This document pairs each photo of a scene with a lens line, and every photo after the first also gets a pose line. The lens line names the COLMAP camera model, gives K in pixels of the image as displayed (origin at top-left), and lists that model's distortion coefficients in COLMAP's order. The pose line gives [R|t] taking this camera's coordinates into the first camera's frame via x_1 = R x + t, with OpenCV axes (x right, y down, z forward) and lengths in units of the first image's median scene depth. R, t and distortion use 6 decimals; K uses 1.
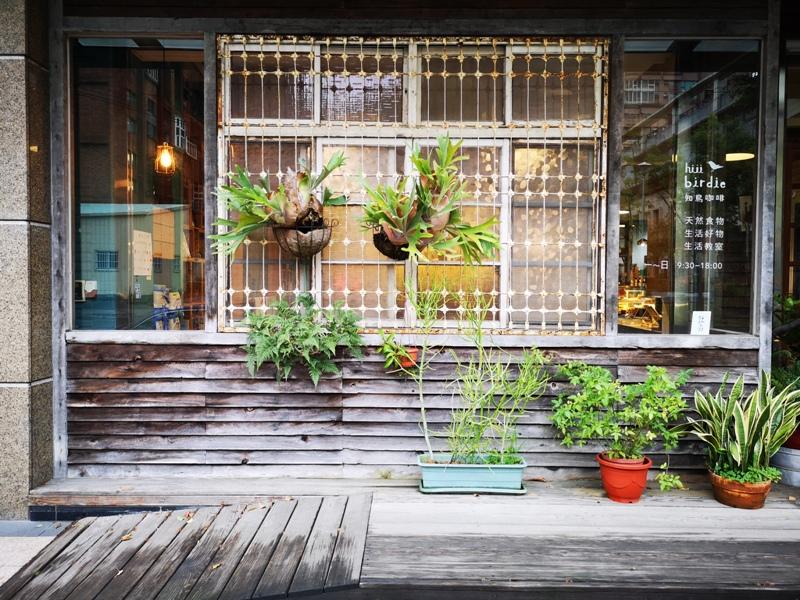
lens RADIAL K [[616.8, 0, 396.8], [0, 616.8, 298.6], [0, 0, 1]] dist [0.034896, -0.045808]
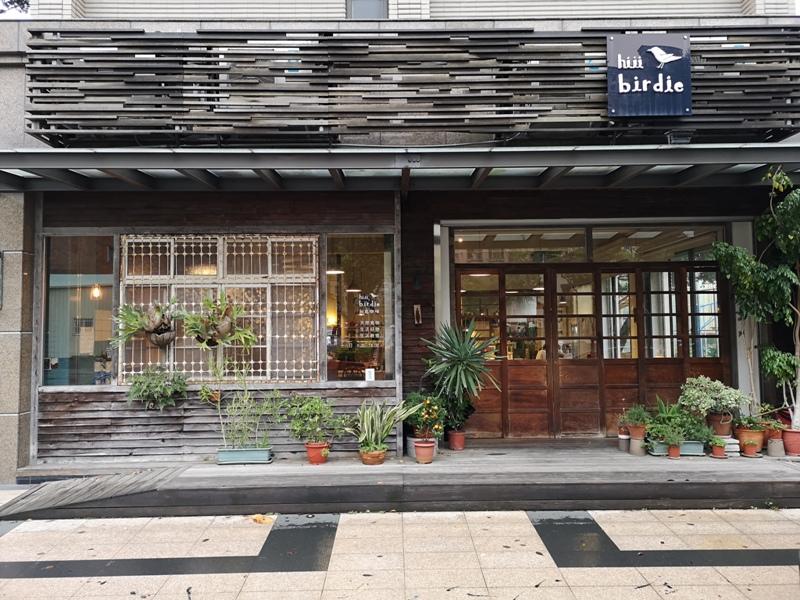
lens RADIAL K [[616.8, 0, 401.5], [0, 616.8, 295.6], [0, 0, 1]] dist [0.034896, -0.045808]
pose [[0.999460, -0.018610, 0.027082, 0.549677], [0.021040, 0.995500, -0.092399, -0.027722], [-0.025241, 0.092919, 0.995354, -0.979258]]
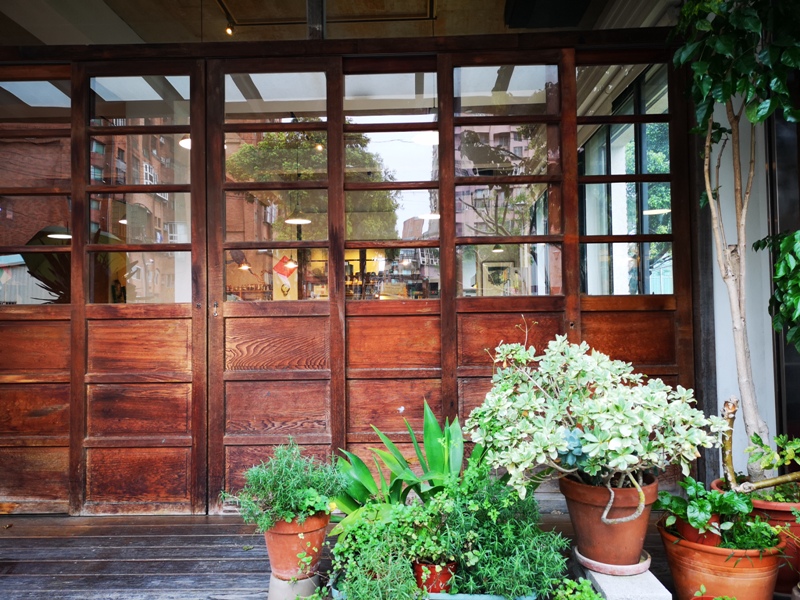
lens RADIAL K [[616.8, 0, 406.2], [0, 616.8, 292.8], [0, 0, 1]] dist [0.034896, -0.045808]
pose [[0.999406, -0.026911, -0.021520, 1.448519], [0.025158, 0.996641, -0.077937, 0.065940], [0.023545, 0.077350, 0.996726, 0.443005]]
